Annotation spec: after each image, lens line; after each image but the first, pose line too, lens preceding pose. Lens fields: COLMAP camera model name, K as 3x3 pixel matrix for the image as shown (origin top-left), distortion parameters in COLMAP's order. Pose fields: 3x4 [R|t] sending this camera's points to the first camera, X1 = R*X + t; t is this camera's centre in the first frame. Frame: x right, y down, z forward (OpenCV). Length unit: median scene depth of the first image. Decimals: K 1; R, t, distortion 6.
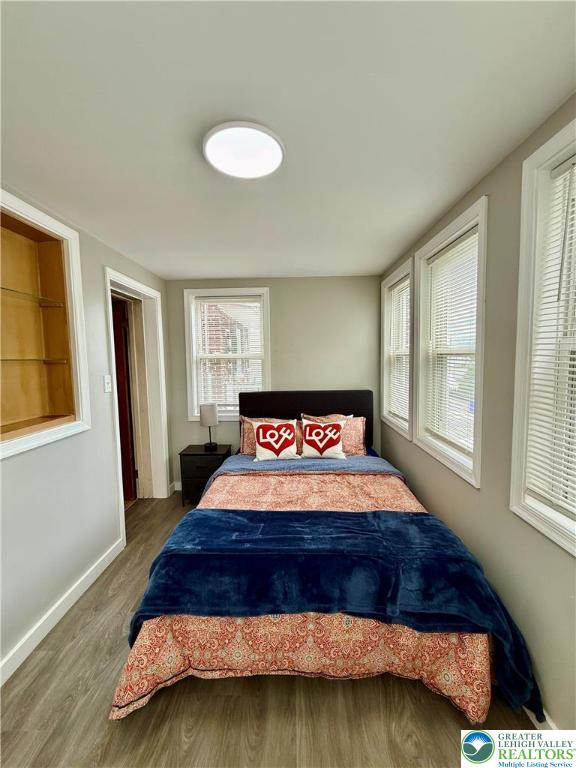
lens RADIAL K [[306.6, 0, 287.4], [0, 306.6, 381.3], [0, 0, 1]] dist [-0.011274, 0.000282]
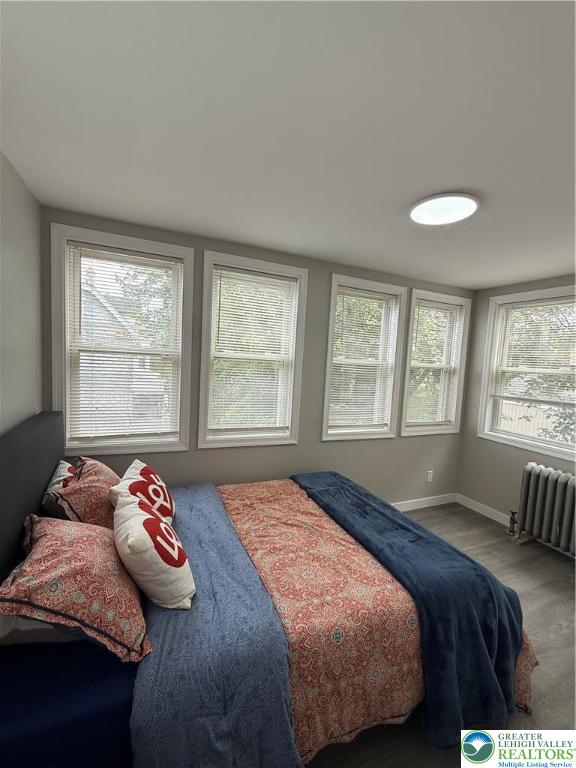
lens RADIAL K [[329.4, 0, 288.0], [0, 329.4, 384.0], [0, 0, 1]] dist [0.000103, -0.000046]
pose [[-0.422517, -0.071185, 0.903555, -0.553520], [0.024688, 0.995637, 0.089984, -0.076118], [-0.906019, 0.060327, -0.418916, 1.047064]]
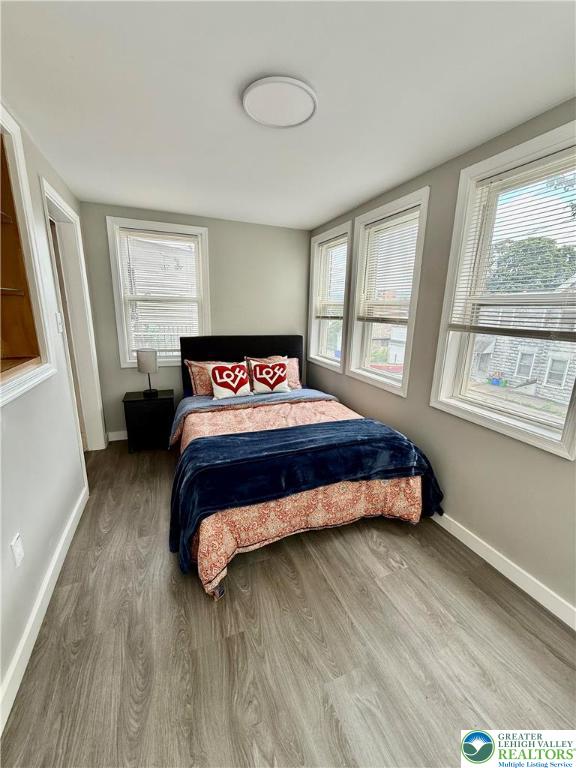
lens RADIAL K [[306.9, 0, 288.3], [0, 306.9, 383.2], [0, 0, 1]] dist [0.000797, -0.000145]
pose [[0.919486, -0.056696, 0.389013, -0.284676], [-0.007203, 0.986950, 0.160865, 0.026669], [-0.393057, -0.150715, 0.907078, -0.077289]]
